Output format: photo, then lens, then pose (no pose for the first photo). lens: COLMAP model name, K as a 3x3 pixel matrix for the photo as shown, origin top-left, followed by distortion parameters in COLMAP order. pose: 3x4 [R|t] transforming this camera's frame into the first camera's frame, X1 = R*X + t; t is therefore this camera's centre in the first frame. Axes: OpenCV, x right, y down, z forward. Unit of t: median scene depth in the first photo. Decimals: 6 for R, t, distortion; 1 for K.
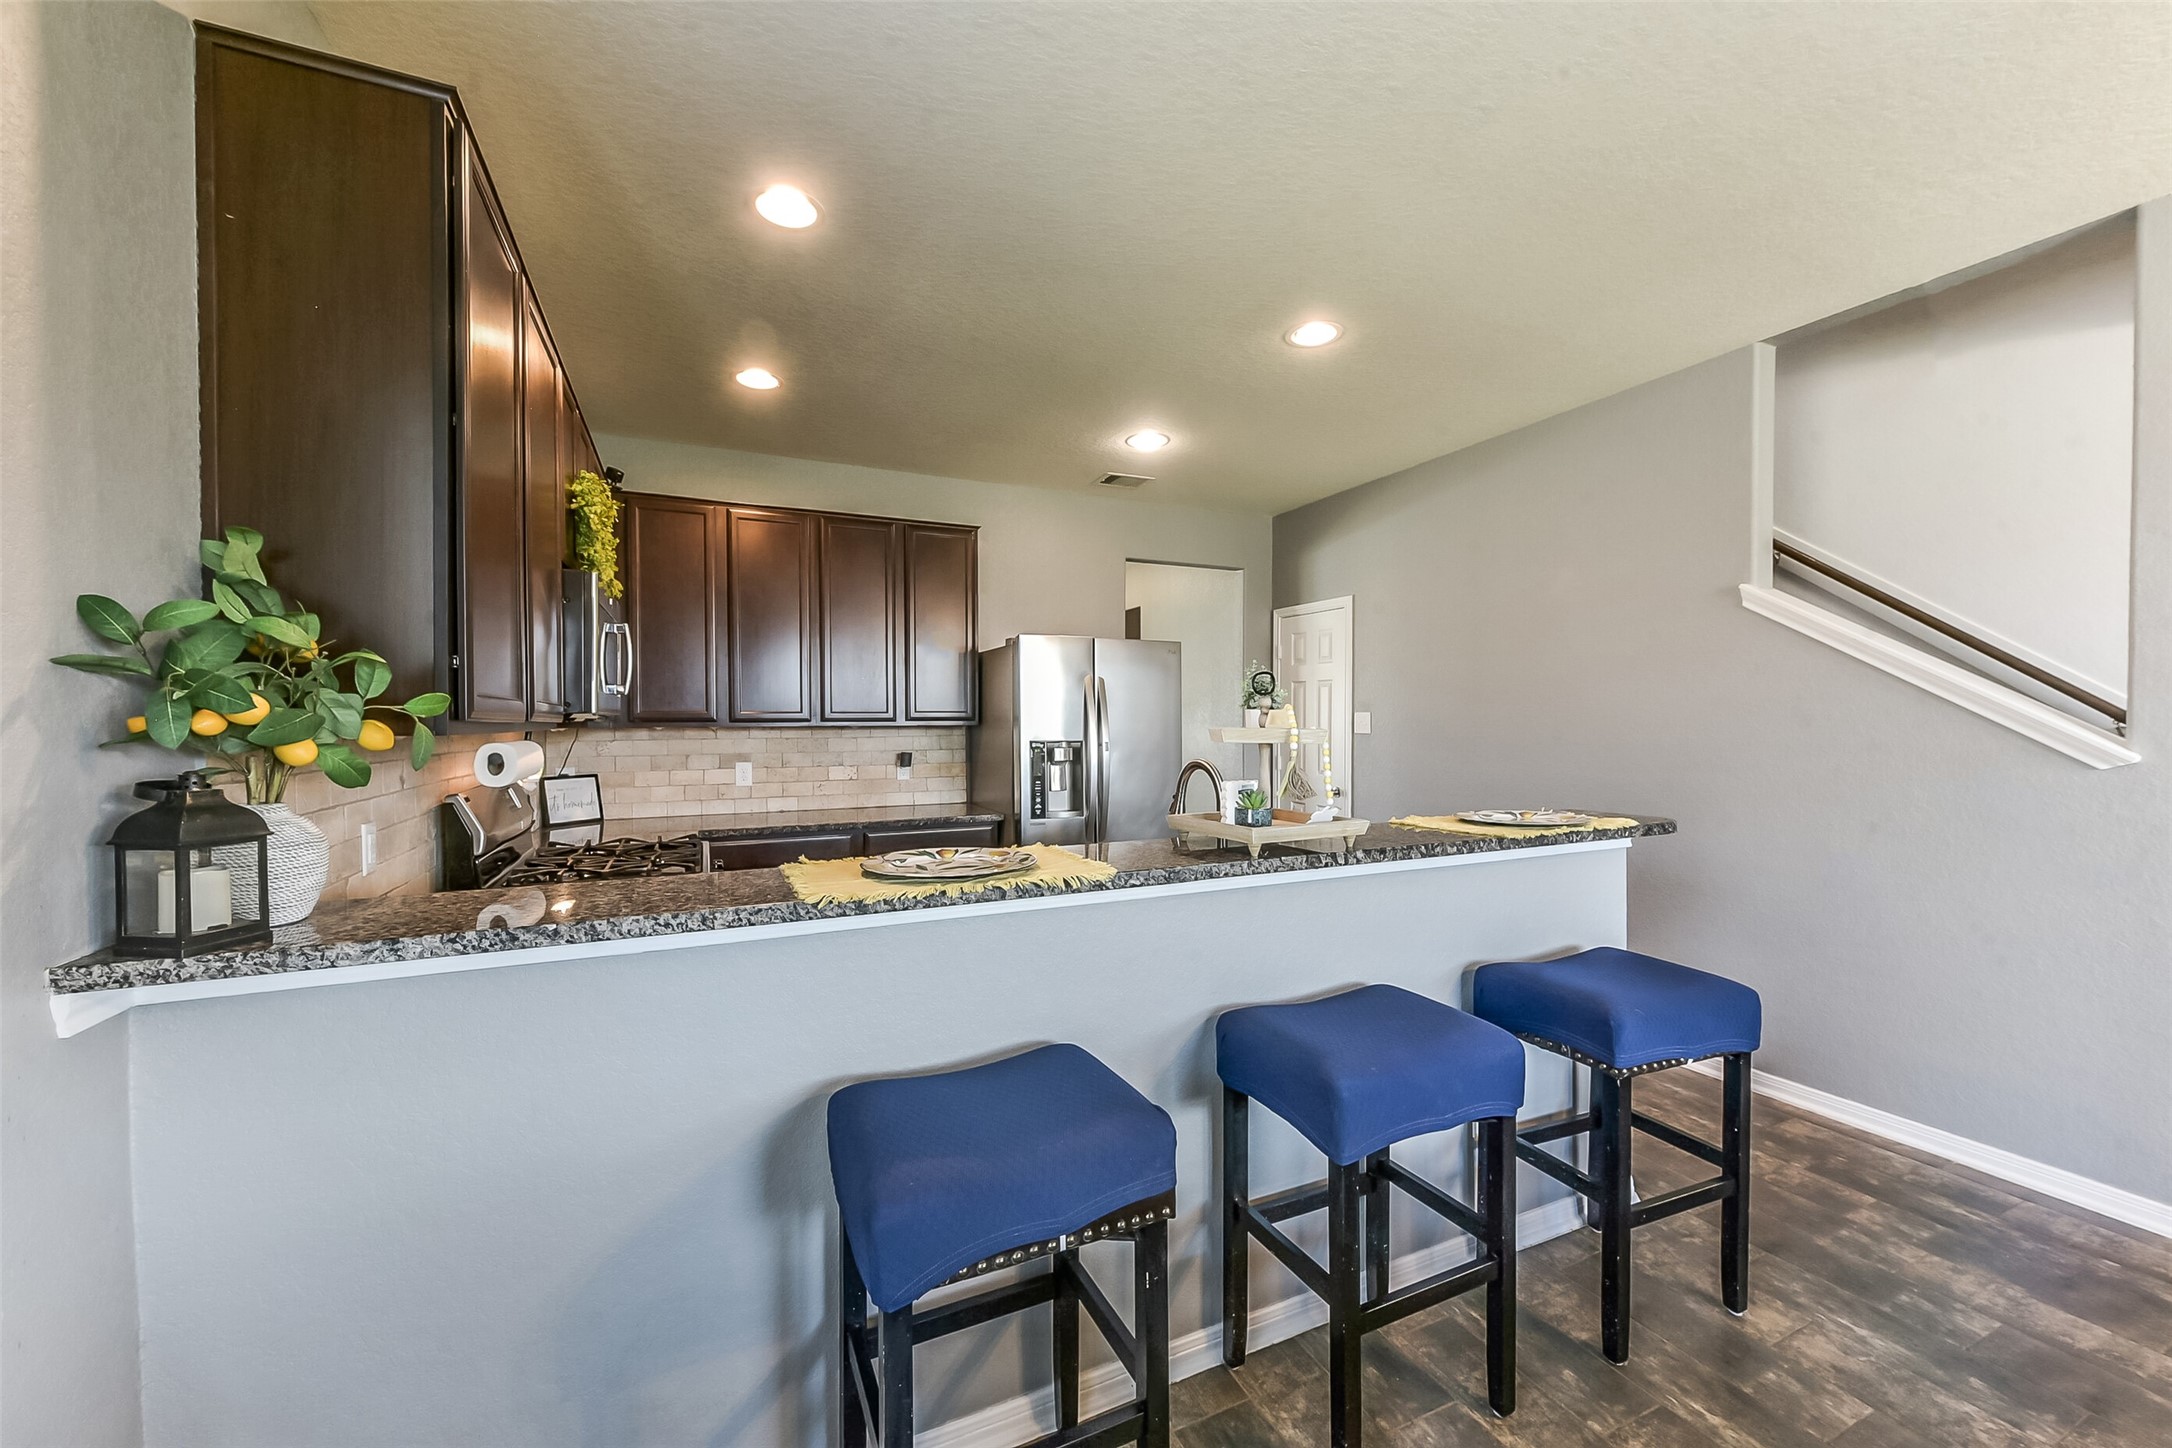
lens RADIAL K [[848.3, 0, 1089.0], [0, 848.3, 730.9], [0, 0, 1]] dist [0.012703, -0.000378]
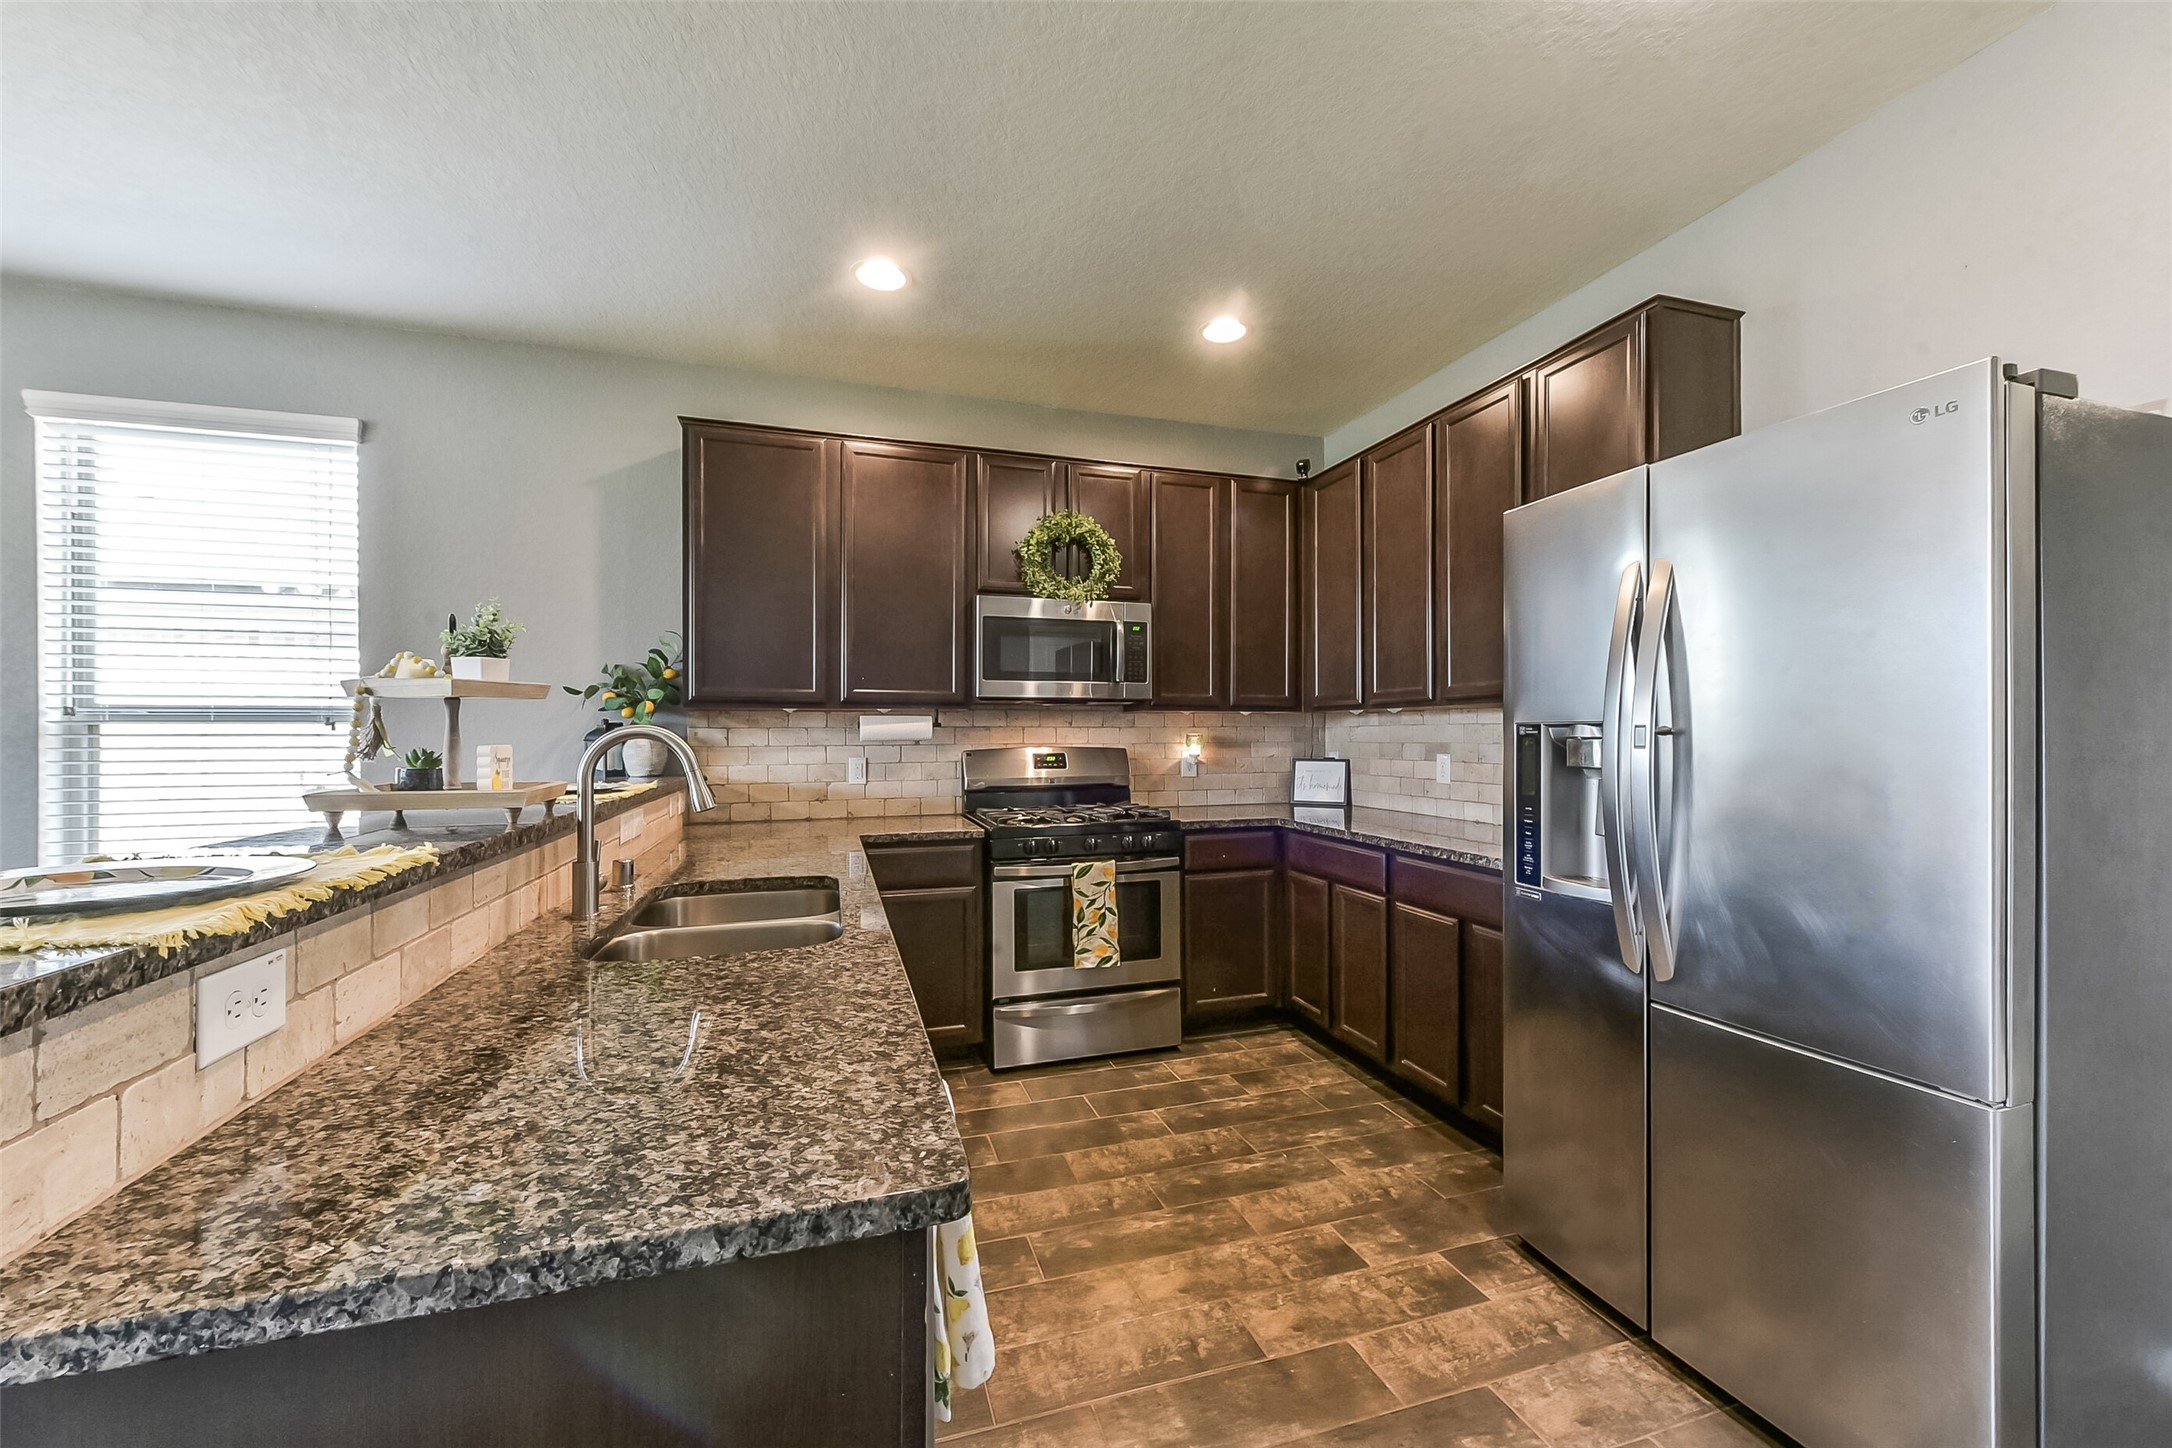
lens RADIAL K [[848.3, 0, 1089.0], [0, 848.3, 730.9], [0, 0, 1]] dist [0.012703, -0.000378]
pose [[-0.137906, 0.000163, -0.990445, 0.452800], [-0.008281, 0.999965, 0.001318, 0.018085], [0.990411, 0.008384, -0.137900, 0.820331]]
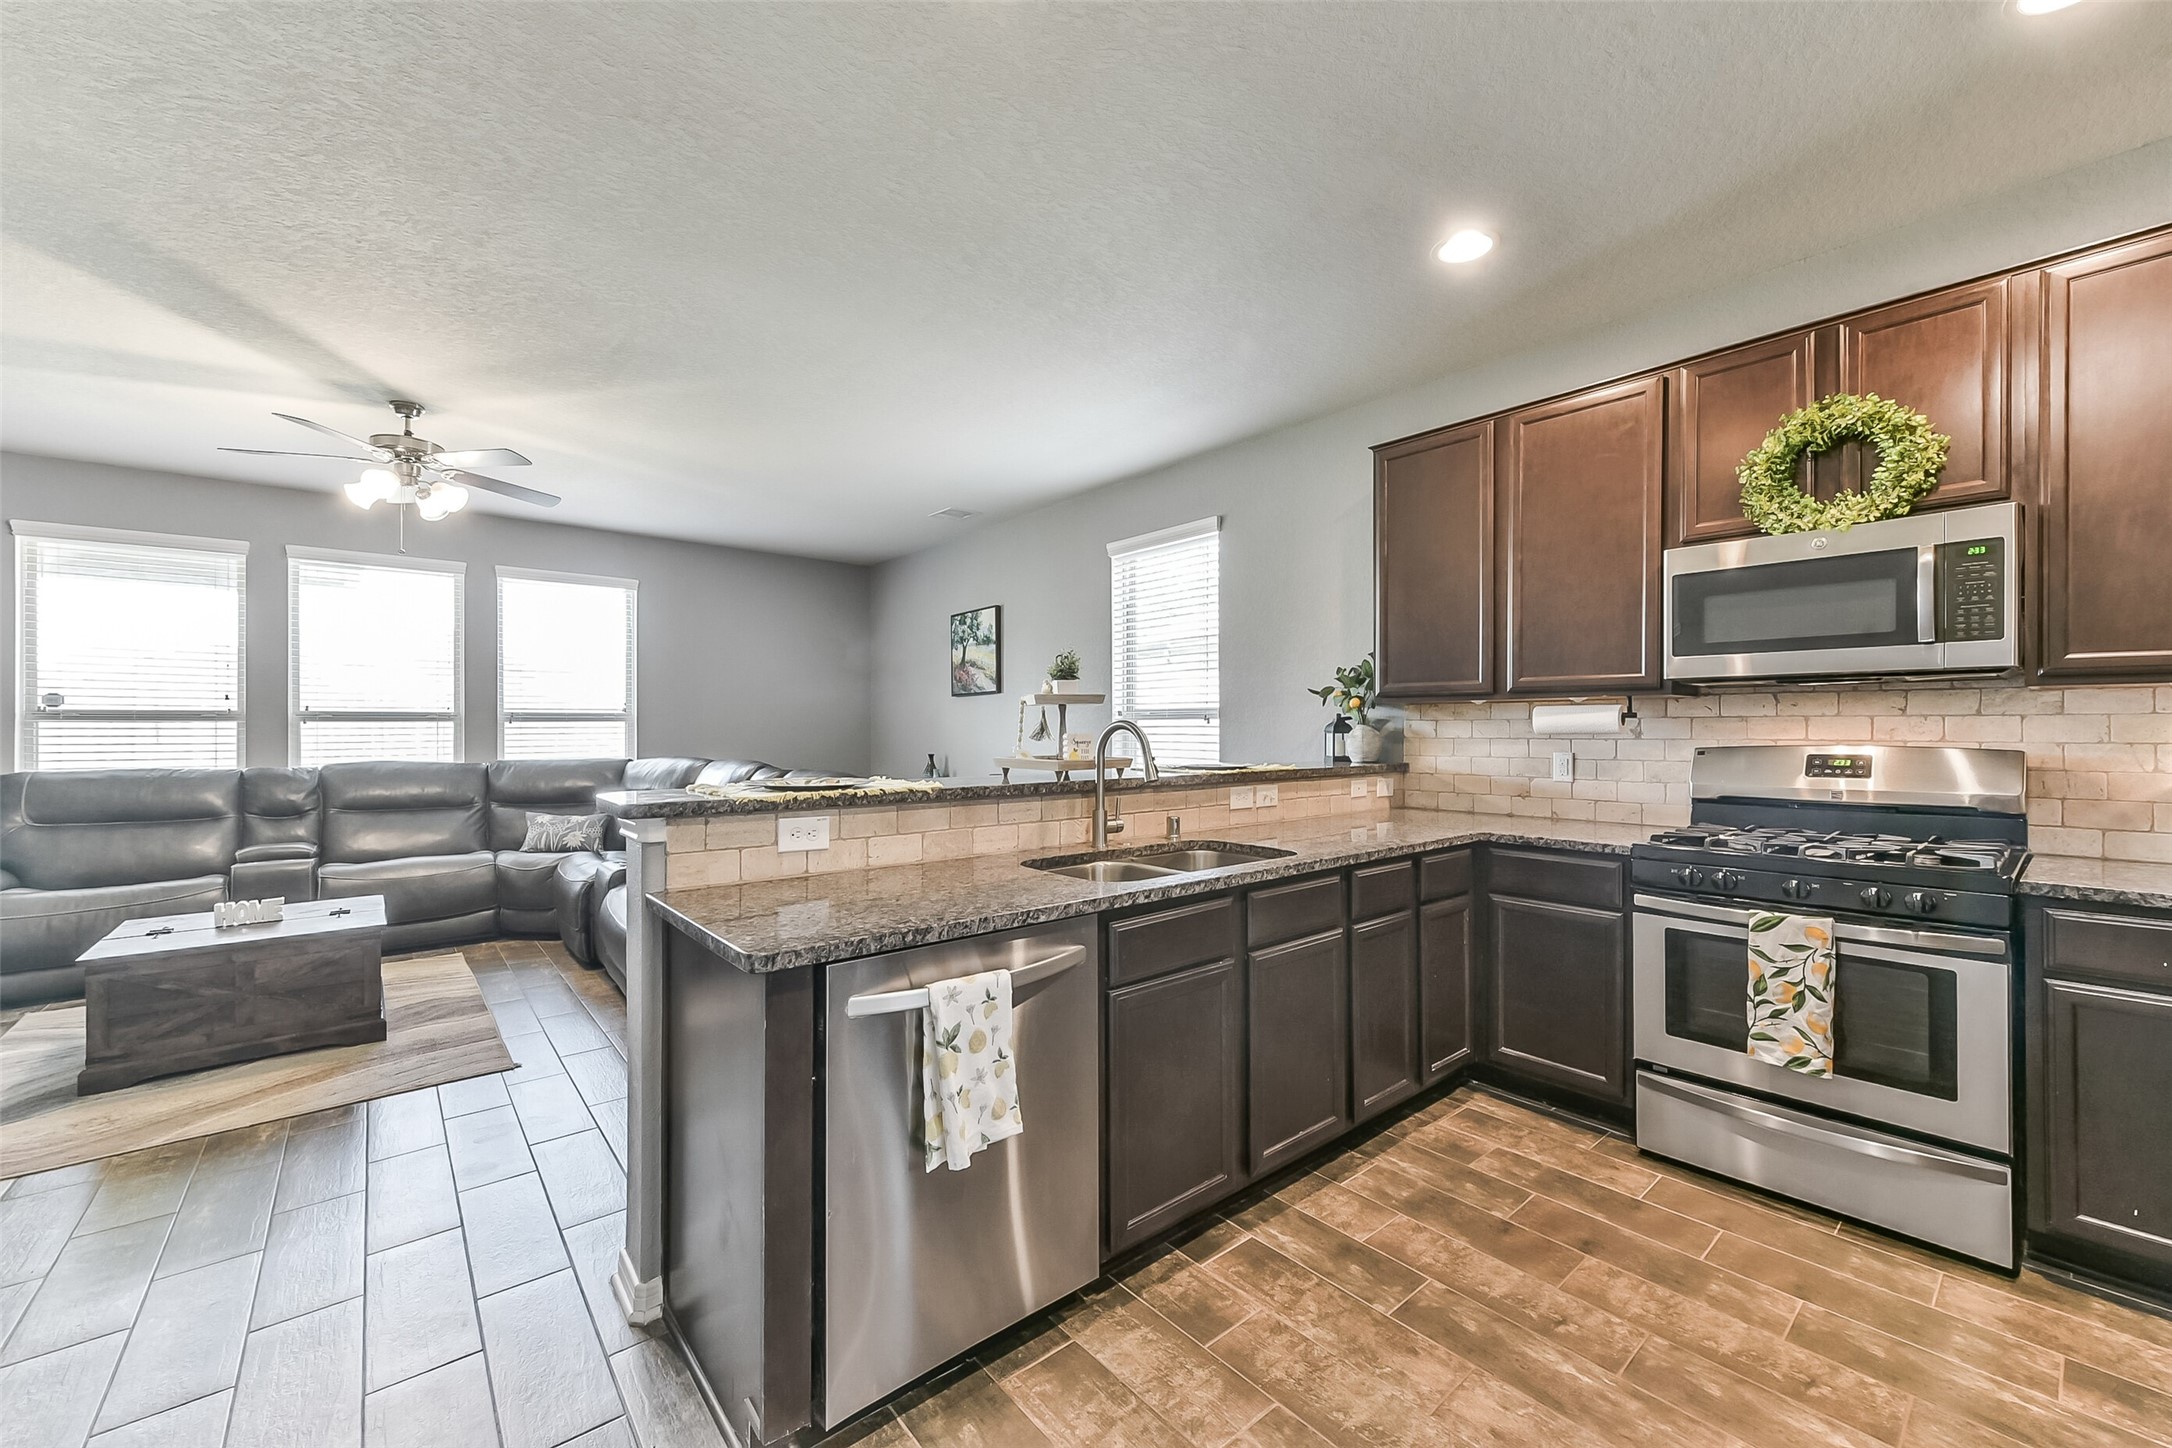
lens RADIAL K [[851.5, 0, 1086.0], [0, 851.5, 724.0], [0, 0, 1]] dist [0.002689, 0.000196]
pose [[-0.968788, 0.002617, -0.247876, 0.239507], [0.000612, 0.999966, 0.008168, 0.015633], [0.247889, 0.007762, -0.968757, 1.127647]]
